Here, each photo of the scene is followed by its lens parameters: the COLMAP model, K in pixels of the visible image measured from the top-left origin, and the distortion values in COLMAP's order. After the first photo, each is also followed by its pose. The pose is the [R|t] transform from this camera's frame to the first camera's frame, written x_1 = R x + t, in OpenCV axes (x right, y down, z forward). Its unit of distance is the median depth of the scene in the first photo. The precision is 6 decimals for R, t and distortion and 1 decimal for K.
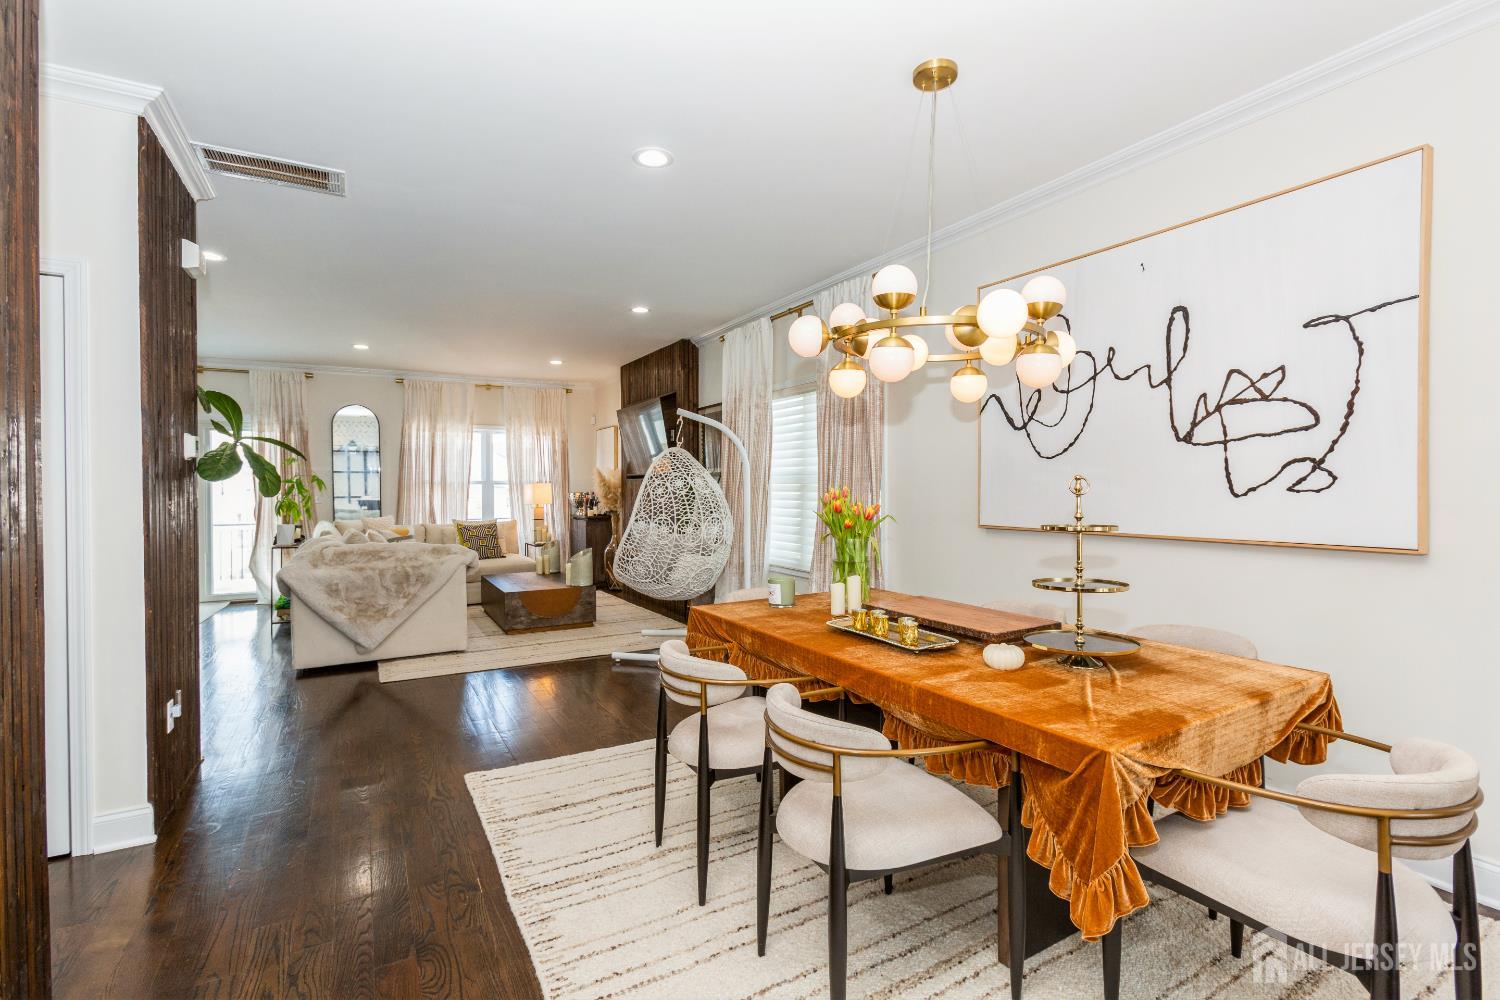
lens RADIAL K [[801.8, 0, 752.6], [0, 801.8, 488.9], [0, 0, 1]] dist [0.033722, 0.000512]
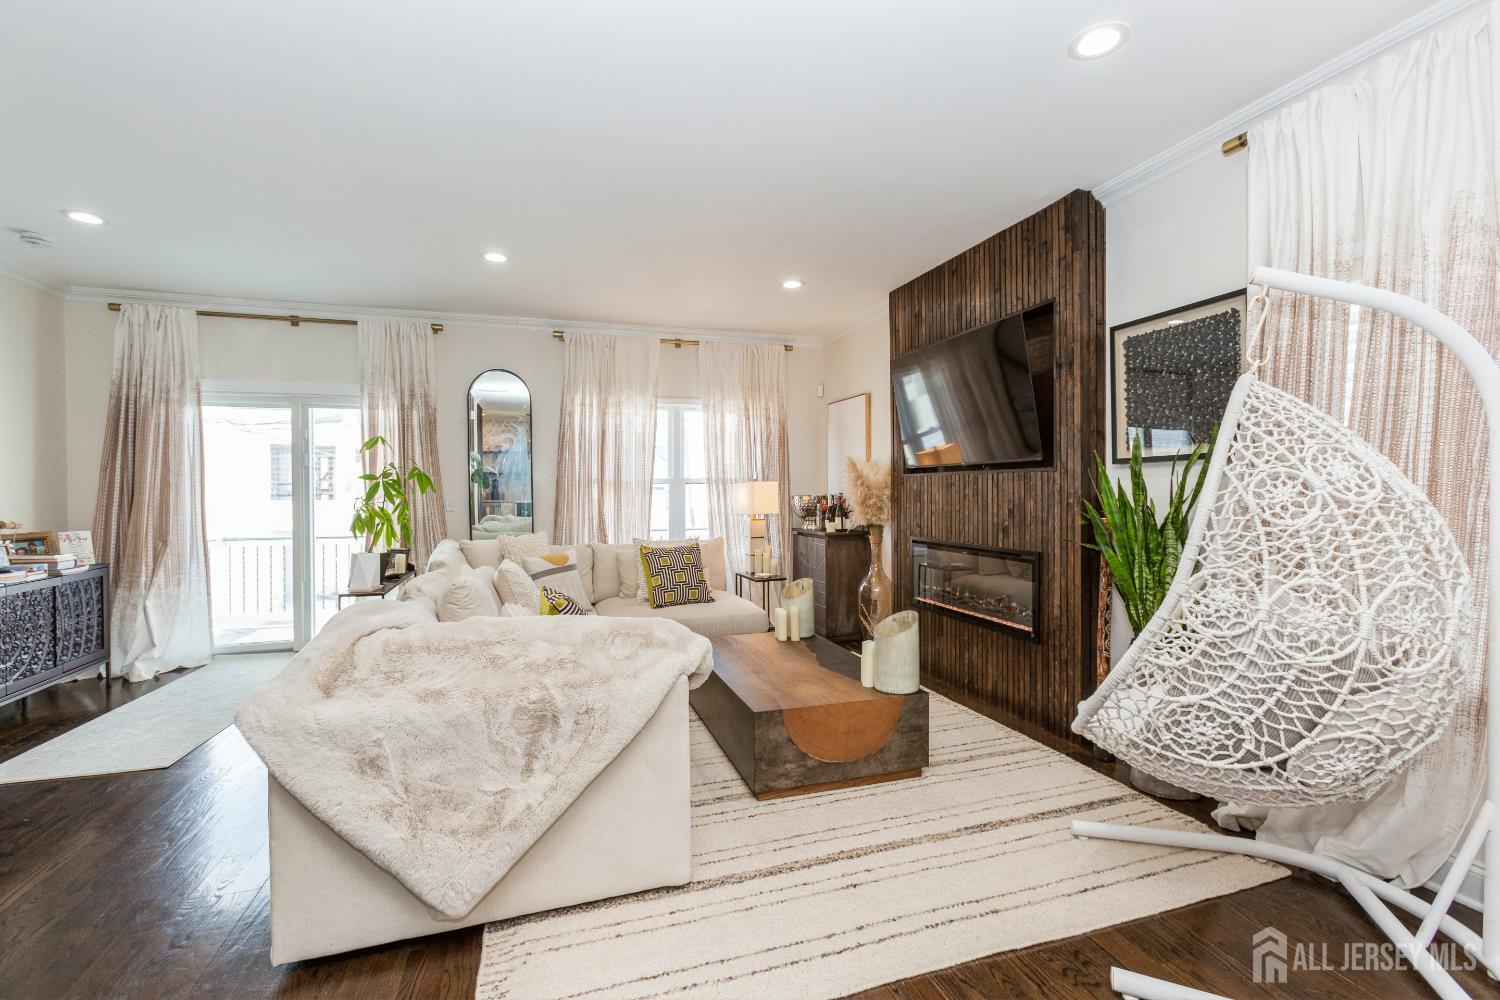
lens RADIAL K [[686.8, 0, 727.2], [0, 686.8, 491.3], [0, 0, 1]] dist [-0.024407, 0.001072]
pose [[0.981718, -0.001960, -0.190332, -0.184900], [0.002034, 0.999998, 0.000192, 0.000460], [0.190331, -0.000576, 0.981720, 0.454387]]
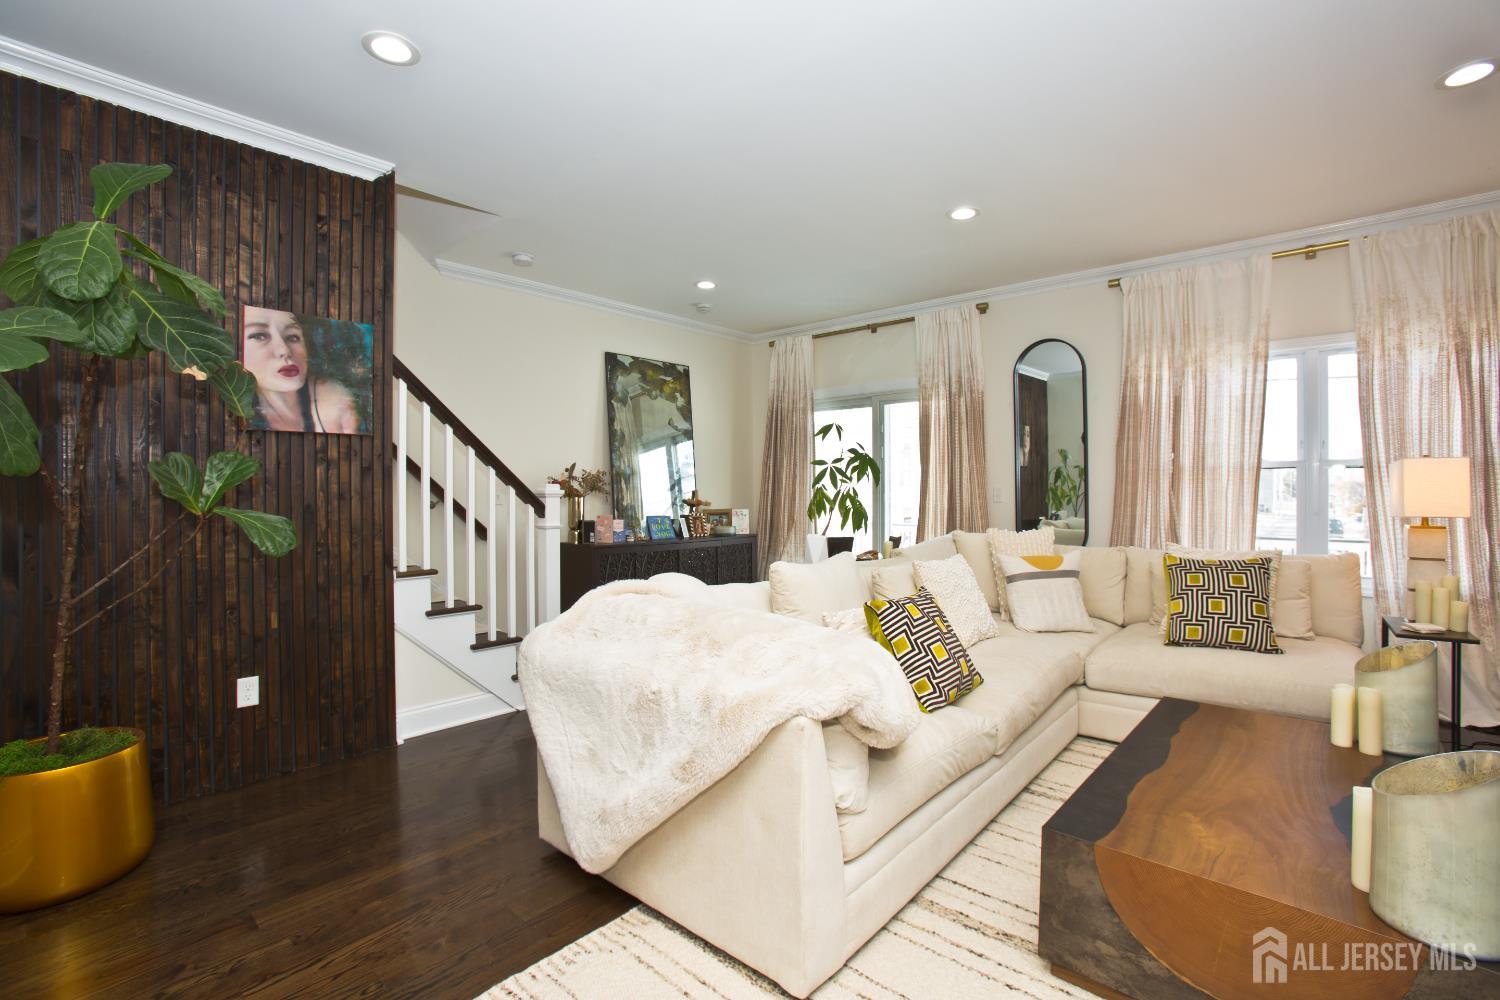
lens RADIAL K [[686.8, 0, 770.3], [0, 686.8, 489.0], [0, 0, 1]] dist [-0.024407, 0.001072]
pose [[0.355004, 0.001422, -0.934864, -0.087603], [-0.004965, 0.999988, -0.000365, 0.007565], [0.934852, 0.004771, 0.355007, 0.617147]]
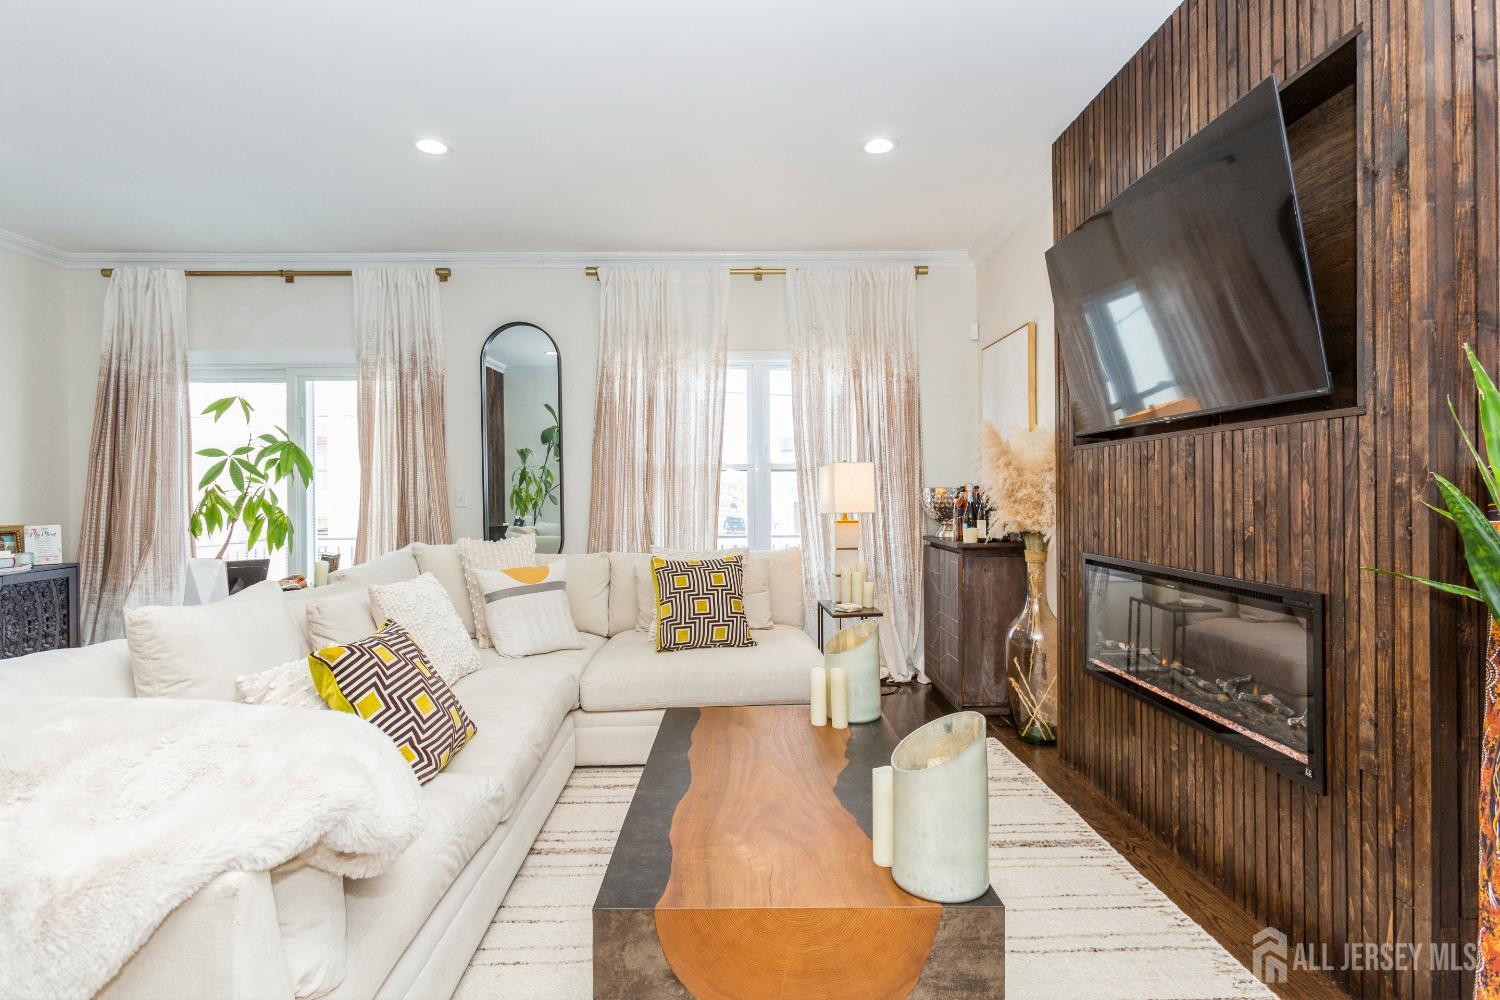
lens RADIAL K [[749.4, 0, 745.8], [0, 749.4, 491.8], [0, 0, 1]] dist [-0.008979, 0.005015]
pose [[0.883851, -0.003340, -0.467756, -0.127428], [0.001207, 0.999987, -0.004859, 0.009294], [0.467766, 0.003730, 0.883844, 0.623959]]
